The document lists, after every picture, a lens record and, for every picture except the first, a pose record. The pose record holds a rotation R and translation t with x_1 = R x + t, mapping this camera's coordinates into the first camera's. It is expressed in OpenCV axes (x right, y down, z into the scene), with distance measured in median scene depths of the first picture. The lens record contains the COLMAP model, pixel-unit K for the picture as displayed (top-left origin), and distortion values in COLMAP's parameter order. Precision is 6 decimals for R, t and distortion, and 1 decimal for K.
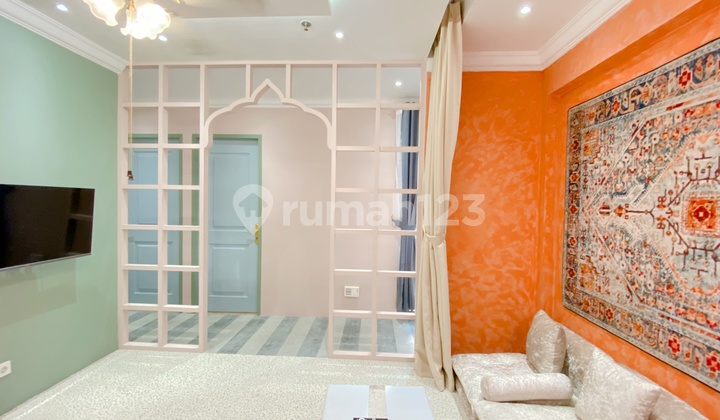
lens RADIAL K [[292.7, 0, 364.1], [0, 292.7, 210.3], [0, 0, 1]] dist [-0.000503, -0.000436]
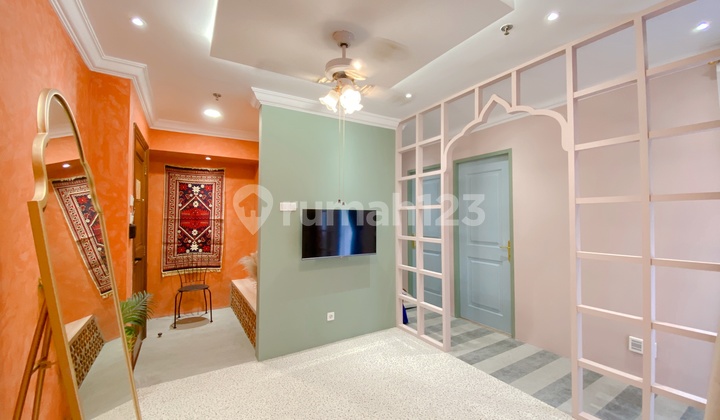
lens RADIAL K [[292.7, 0, 364.1], [0, 292.7, 210.3], [0, 0, 1]] dist [-0.000503, -0.000436]
pose [[0.559375, -0.039178, -0.827988, 0.231557], [-0.009424, 0.998517, -0.053614, 0.003270], [0.828861, 0.037793, 0.558176, 0.088045]]
